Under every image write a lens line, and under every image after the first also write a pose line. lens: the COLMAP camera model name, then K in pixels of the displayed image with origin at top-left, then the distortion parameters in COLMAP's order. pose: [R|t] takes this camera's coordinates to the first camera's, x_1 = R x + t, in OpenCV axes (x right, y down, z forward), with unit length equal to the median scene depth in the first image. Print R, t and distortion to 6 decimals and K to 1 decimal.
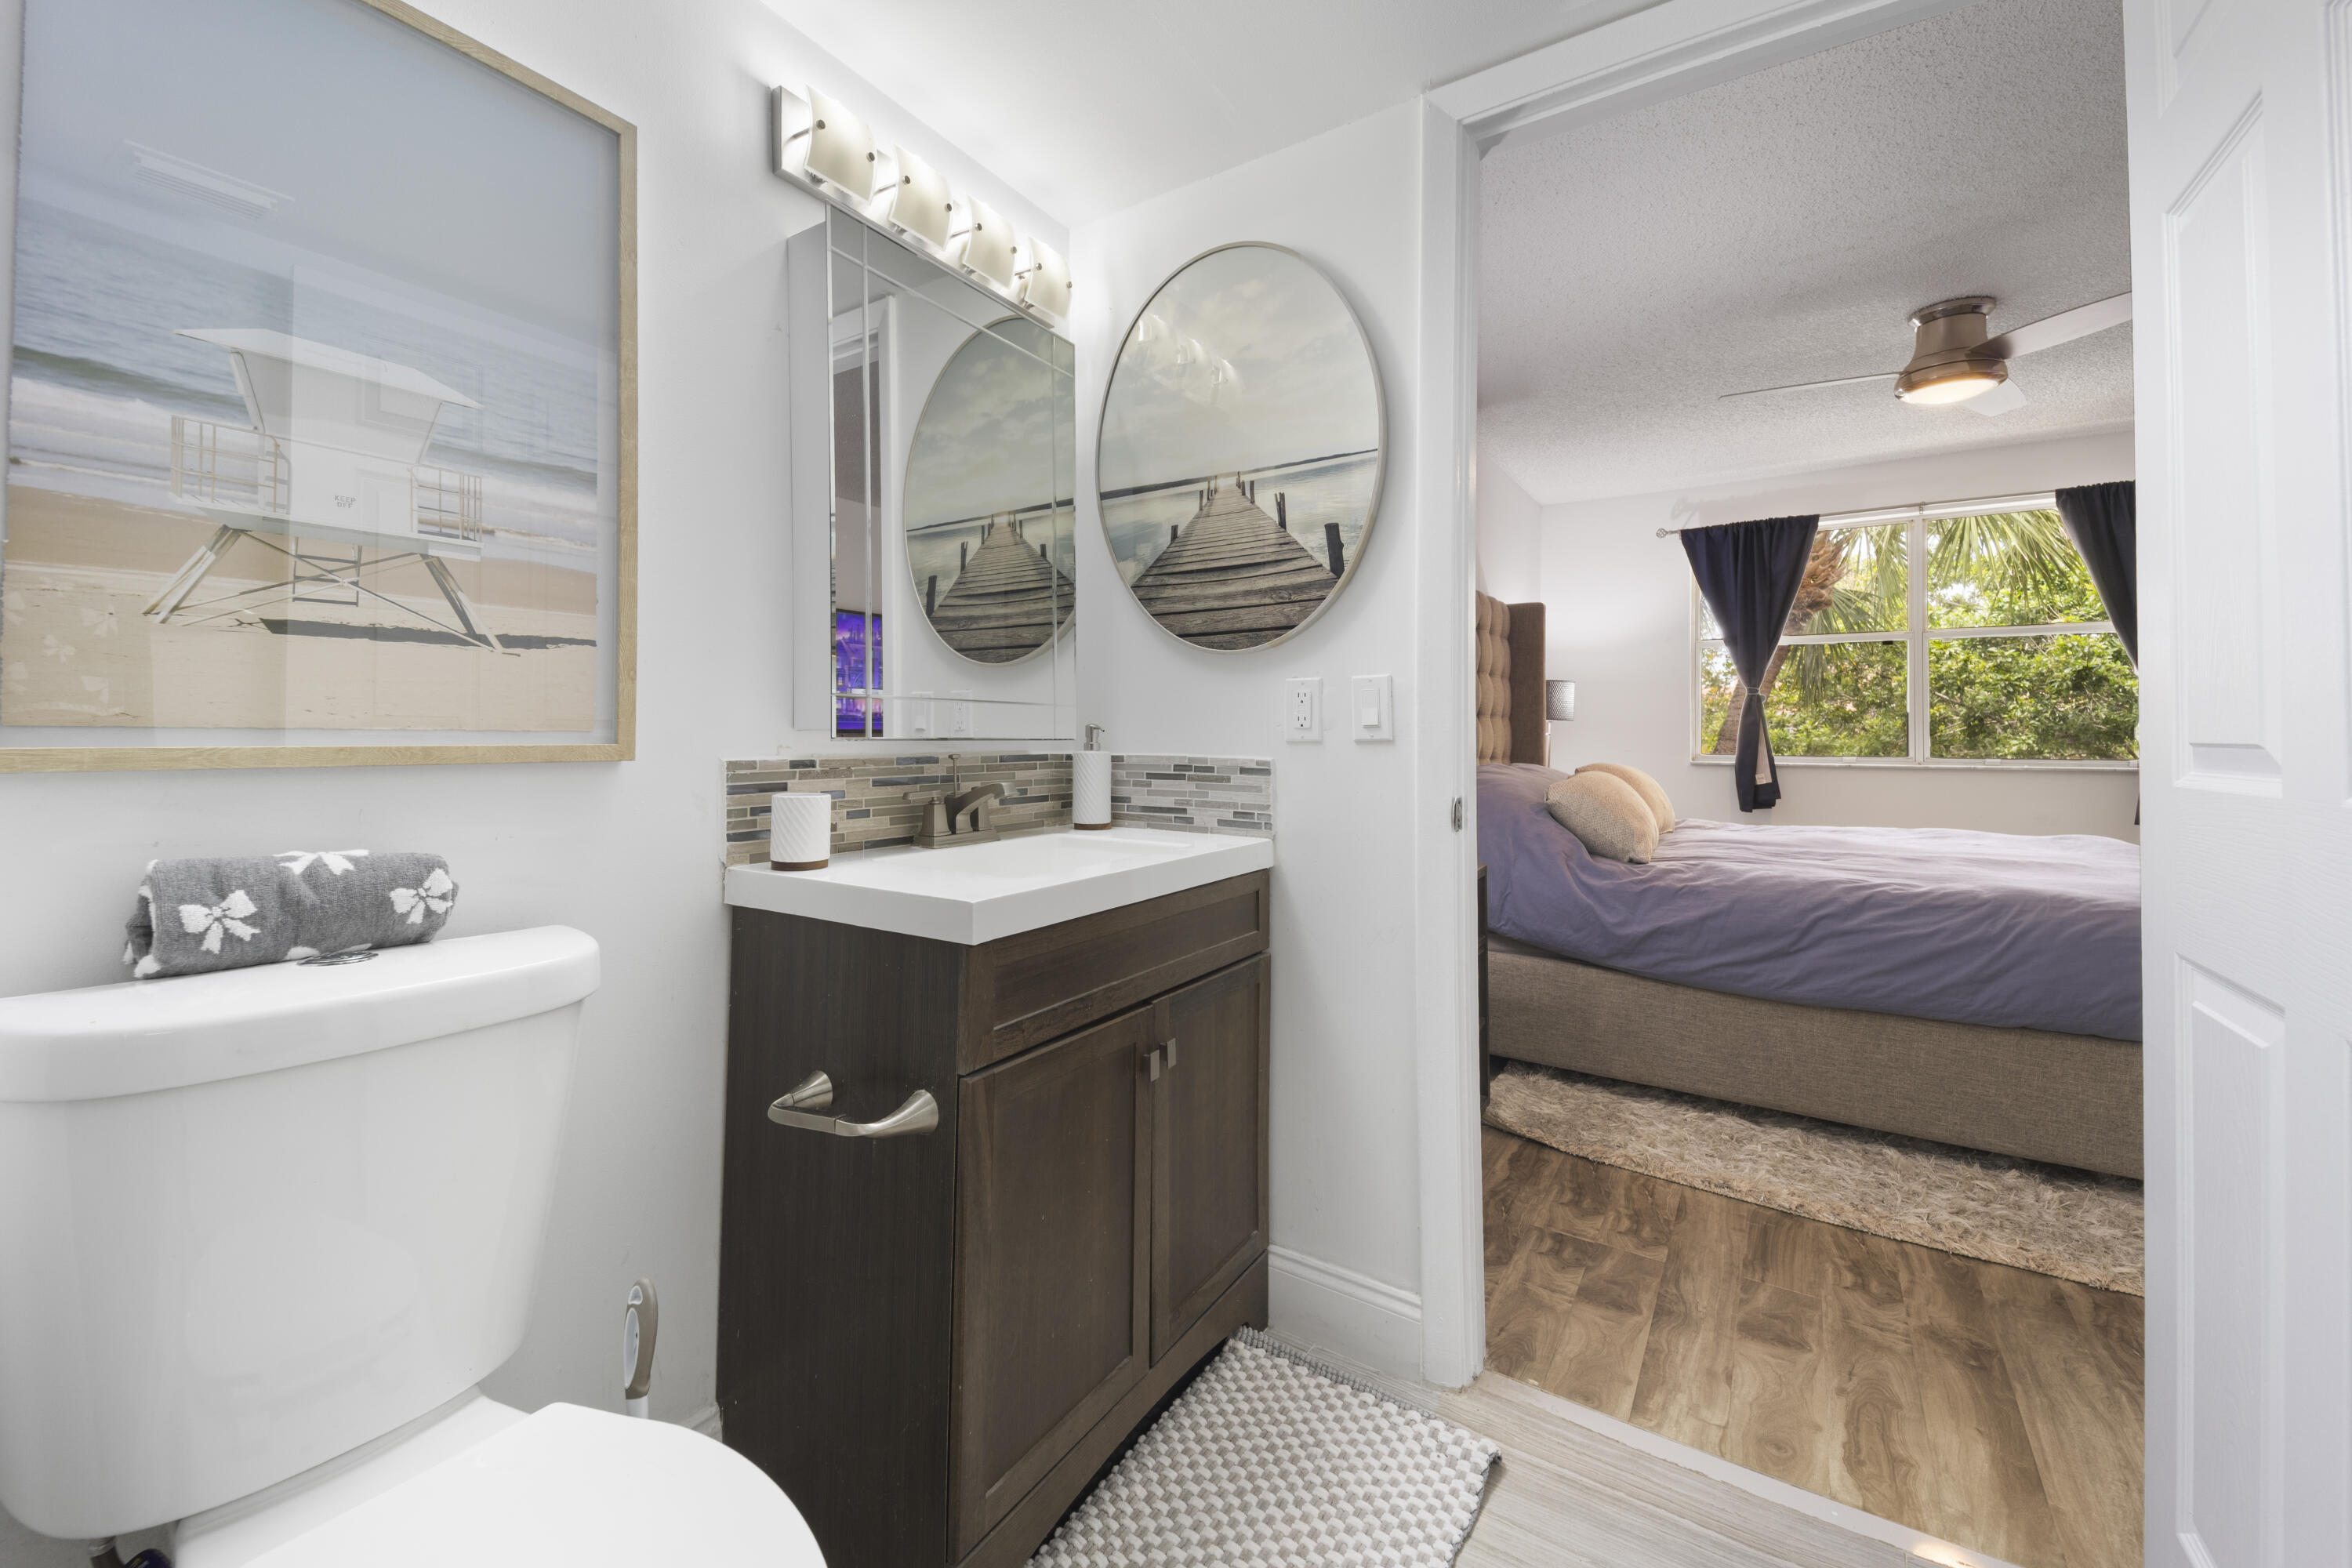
lens RADIAL K [[931.2, 0, 1161.7], [0, 931.2, 722.9], [0, 0, 1]] dist [0.081312, -0.036883]
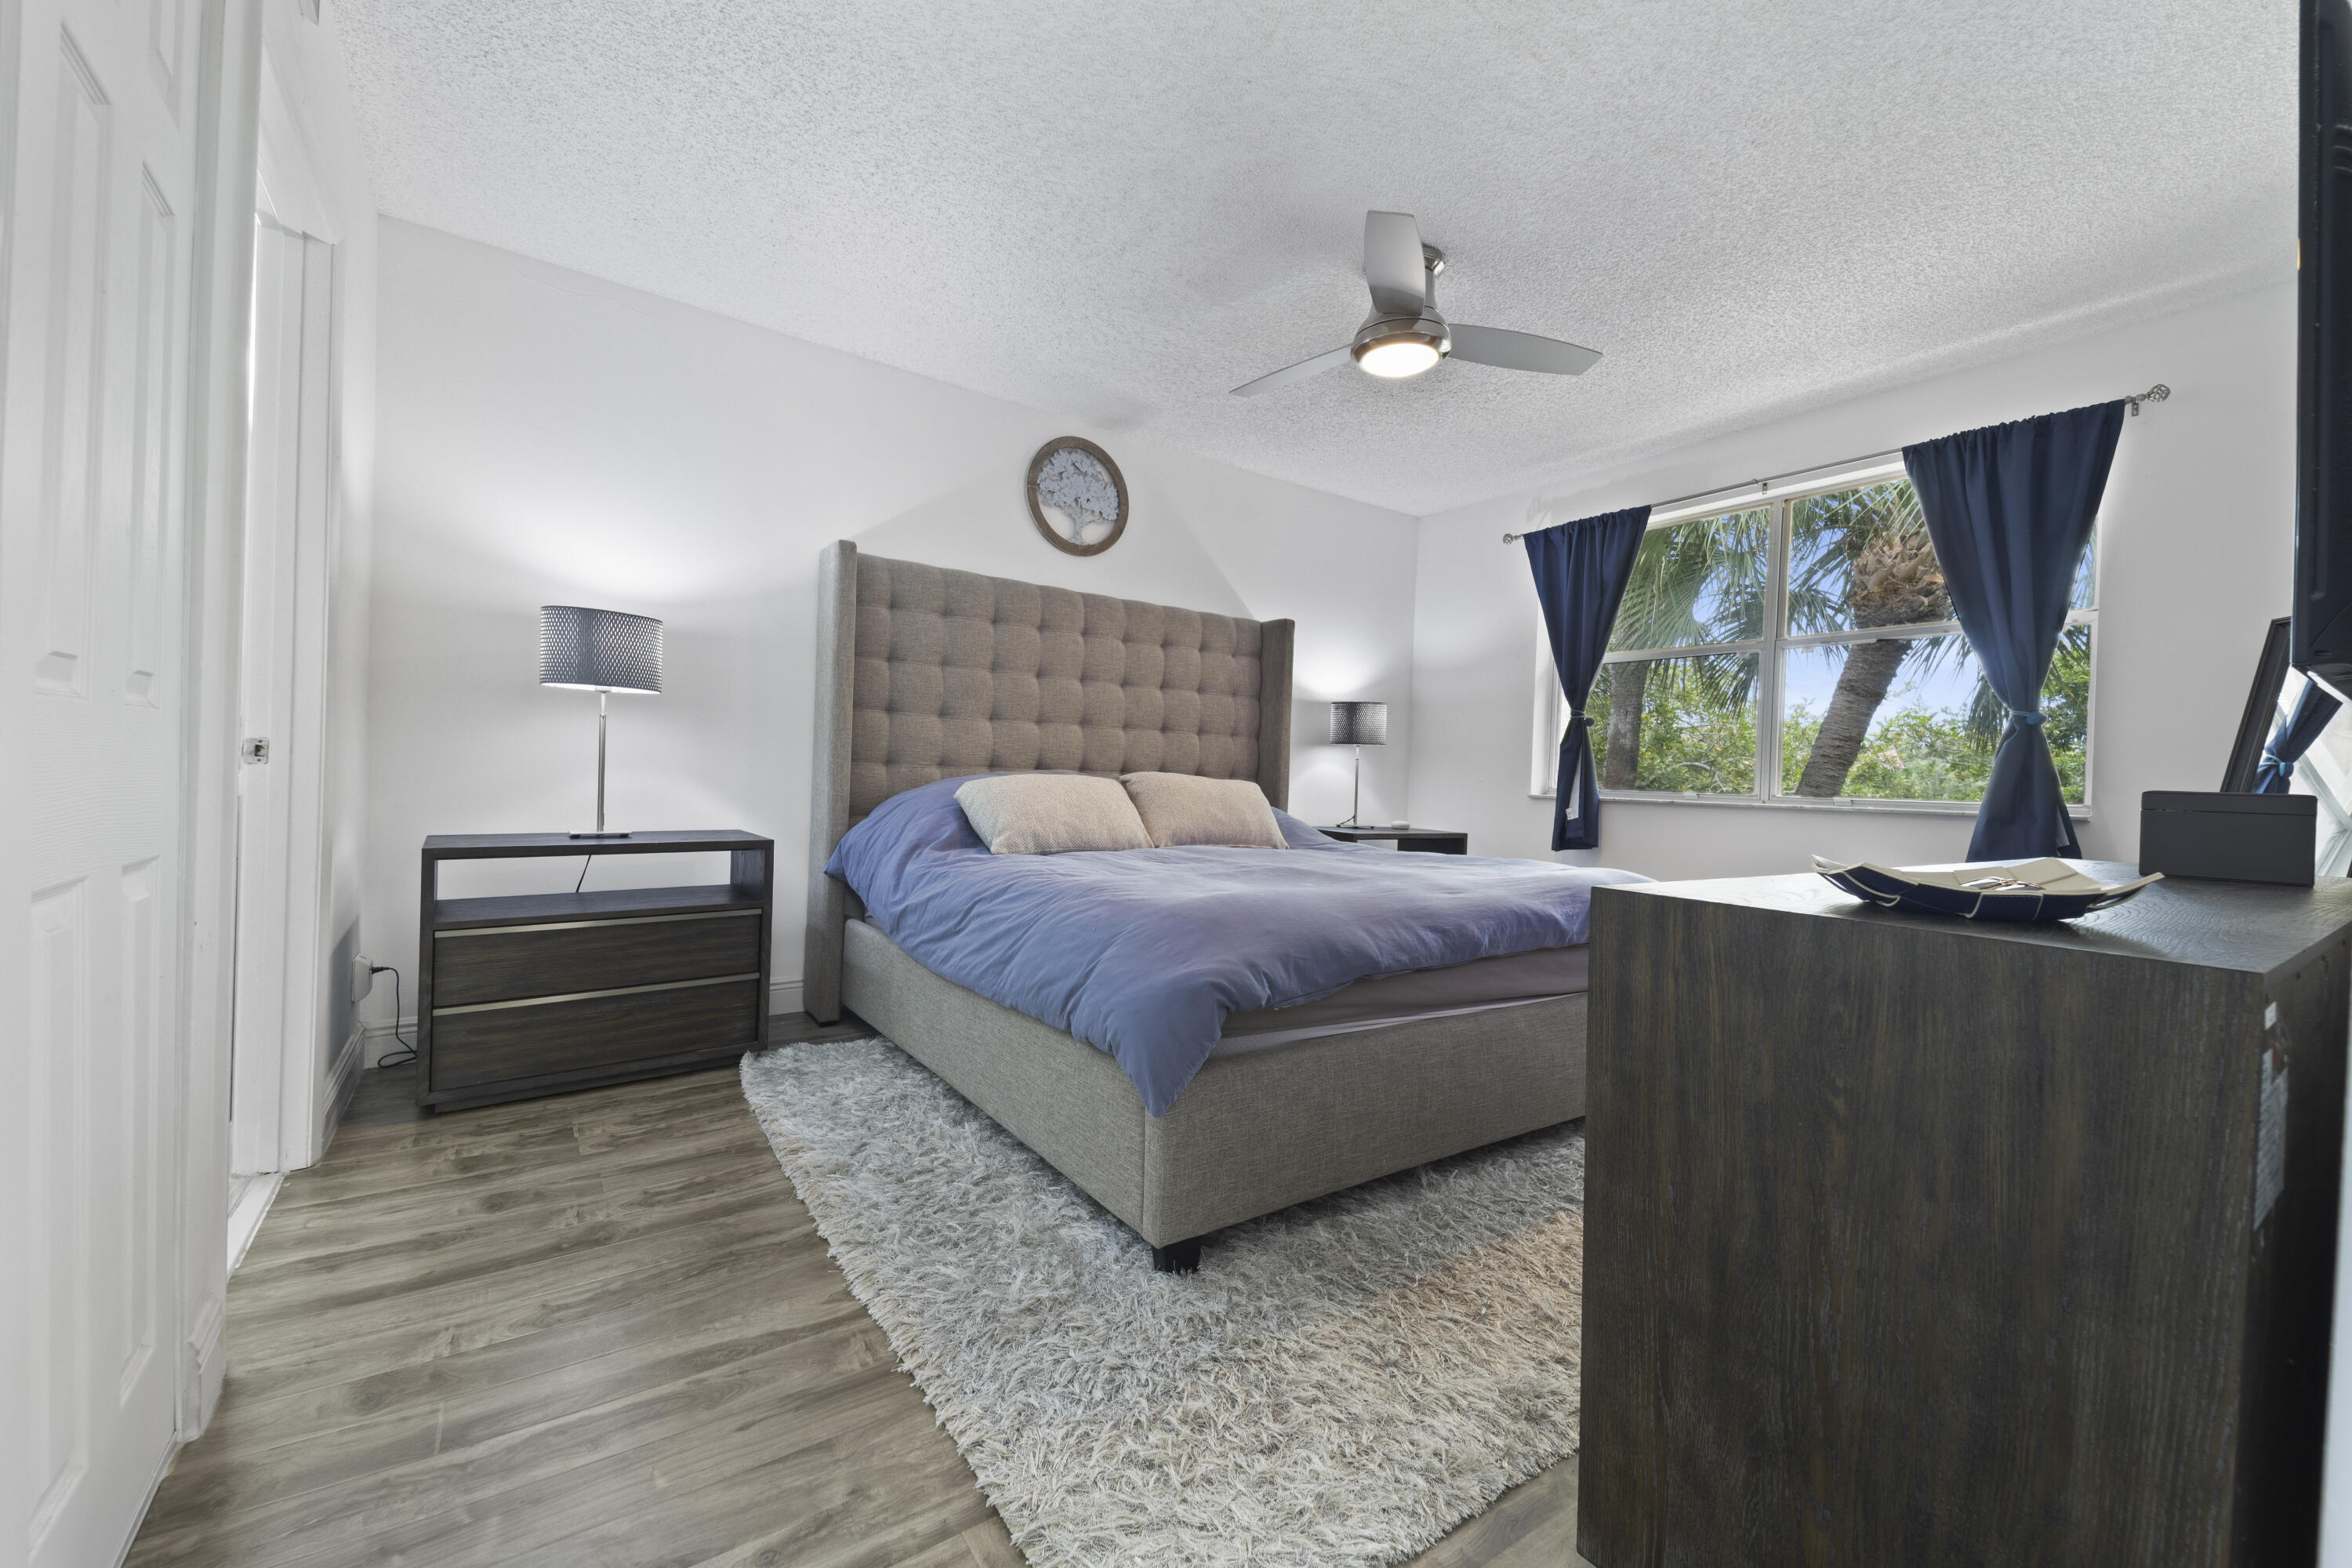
lens RADIAL K [[914.0, 0, 1176.0], [0, 914.0, 784.0], [0, 0, 1]] dist [0.077476, -0.038660]
pose [[0.928283, 0.033104, -0.370398, 1.077560], [-0.028273, 0.999430, 0.018466, 0.045924], [0.370798, -0.006669, 0.928689, 0.140321]]
